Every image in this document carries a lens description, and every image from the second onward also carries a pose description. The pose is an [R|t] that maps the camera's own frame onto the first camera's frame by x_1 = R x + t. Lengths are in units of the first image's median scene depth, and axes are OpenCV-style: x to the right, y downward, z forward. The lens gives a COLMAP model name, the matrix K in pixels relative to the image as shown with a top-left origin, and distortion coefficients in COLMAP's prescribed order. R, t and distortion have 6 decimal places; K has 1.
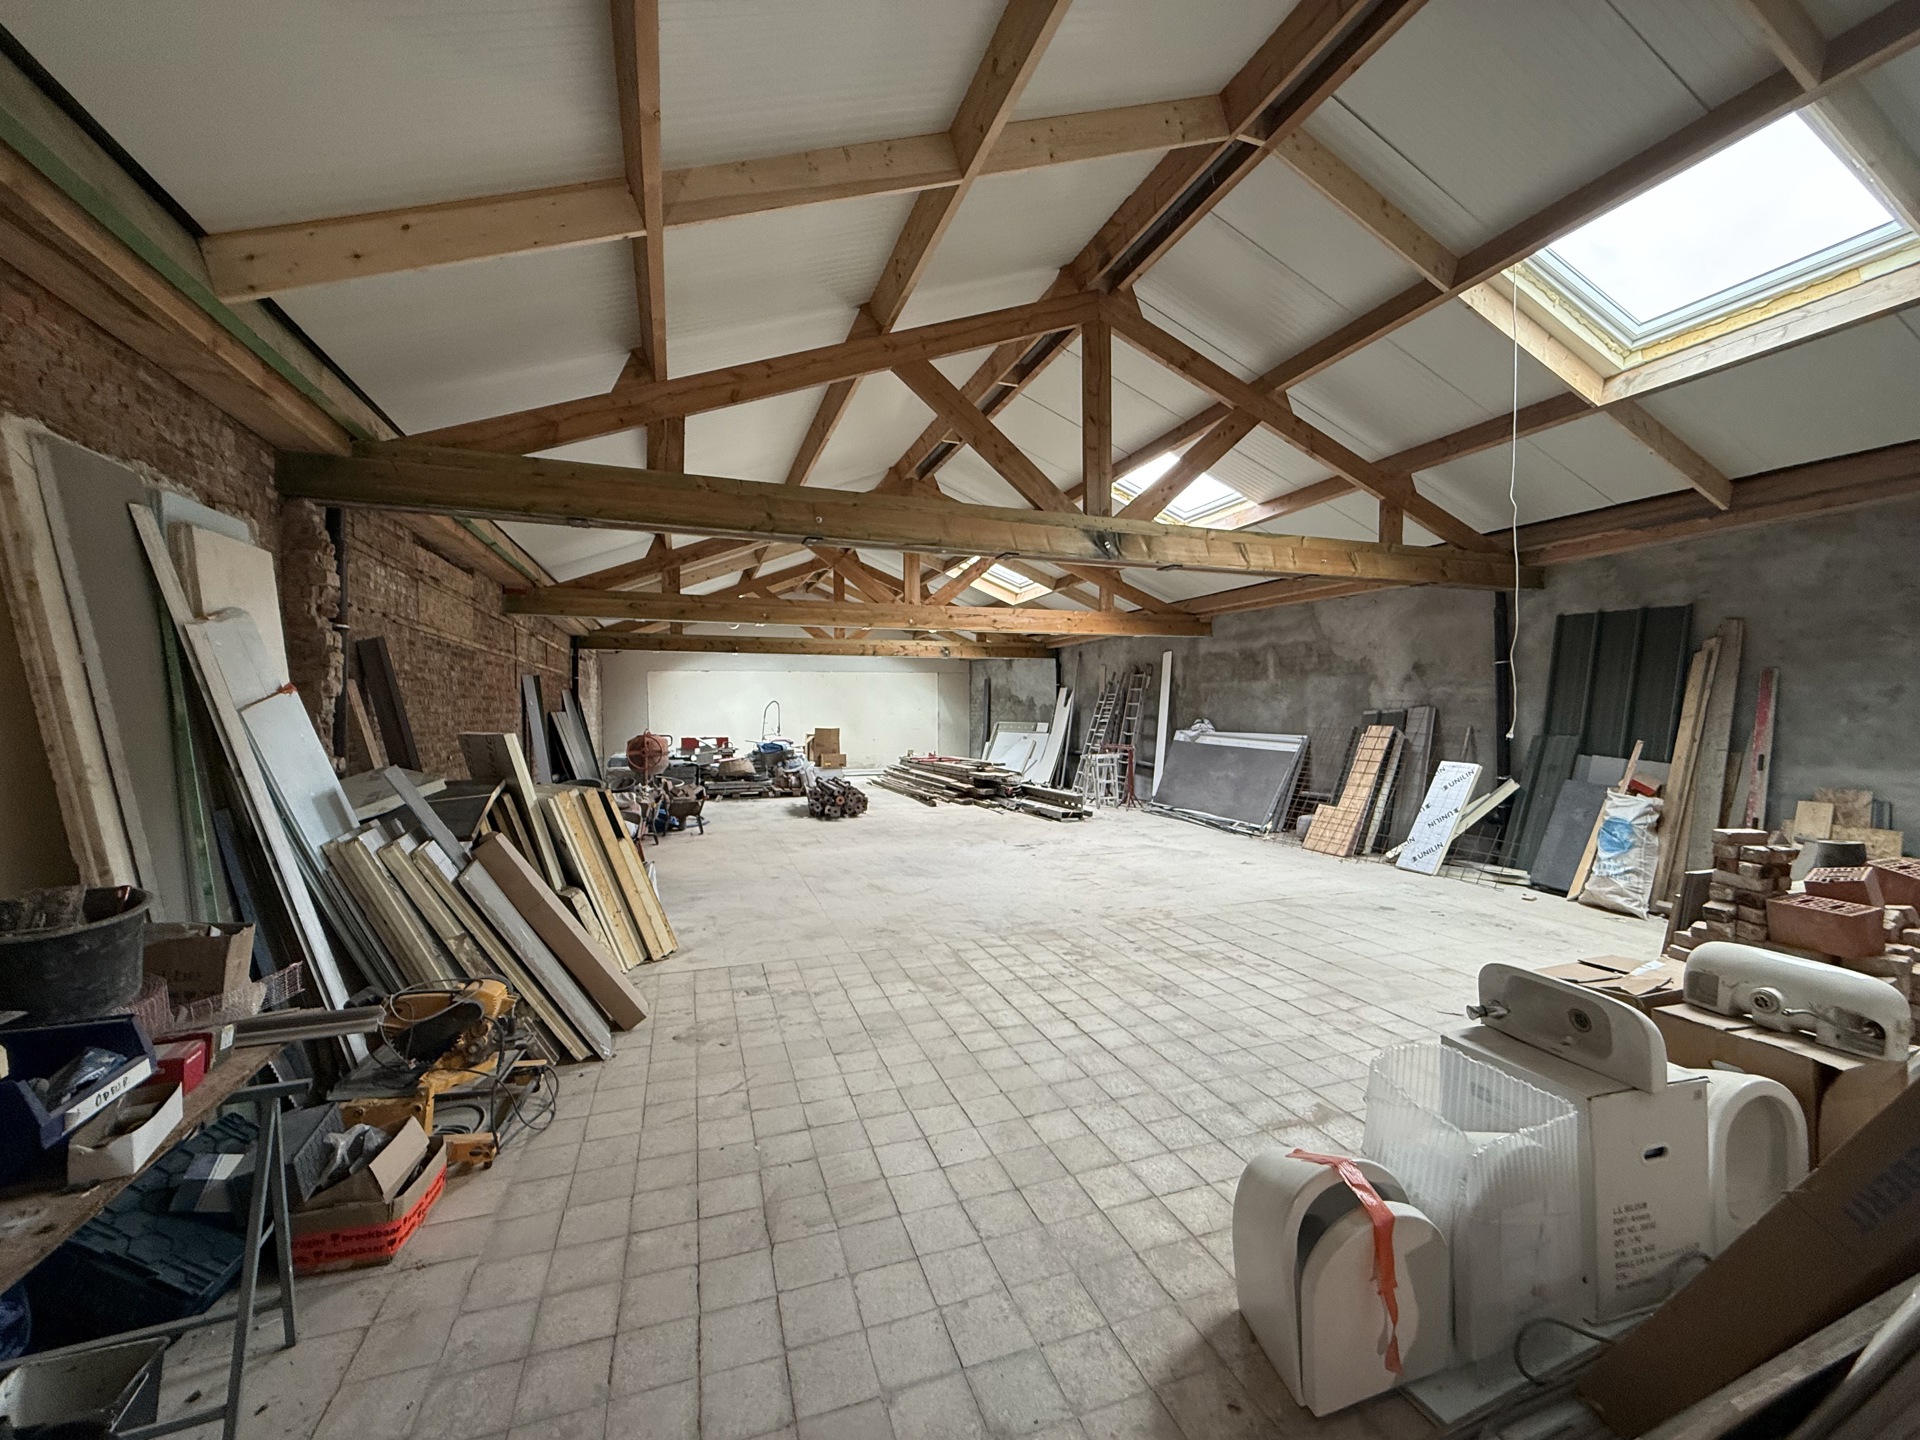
lens RADIAL K [[762.7, 0, 954.5], [0, 762.7, 716.6], [0, 0, 1]] dist [-0.001309, -0.000285]
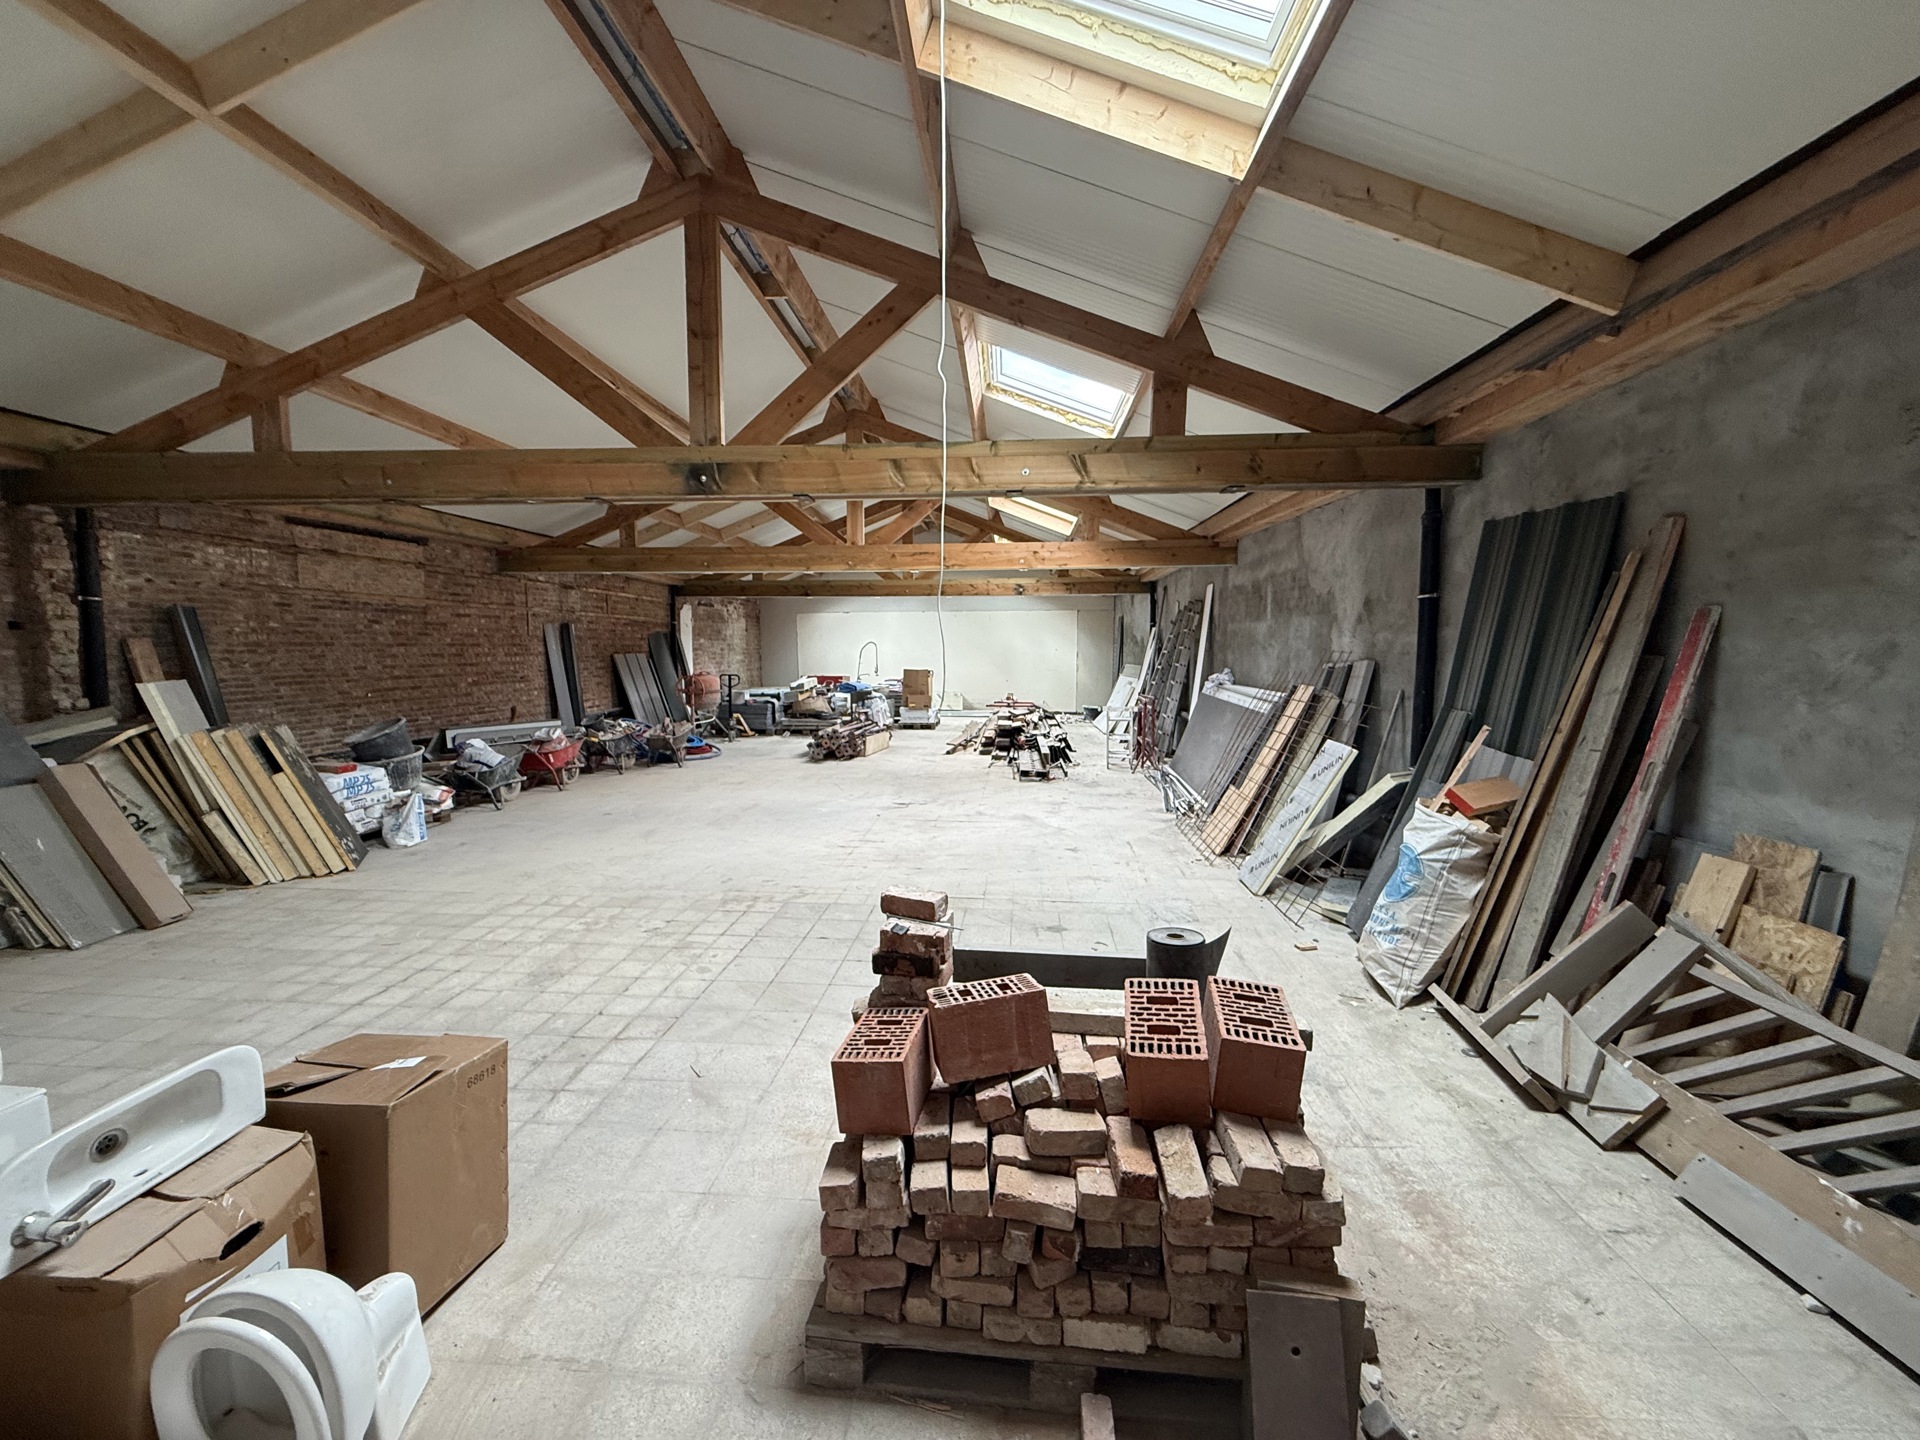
lens RADIAL K [[762.7, 0, 954.5], [0, 762.7, 716.6], [0, 0, 1]] dist [-0.001309, -0.000285]
pose [[0.913931, 0.040463, -0.403849, 0.768501], [-0.005745, 0.996208, 0.086811, -0.027458], [0.405830, -0.077019, 0.910698, 0.271823]]
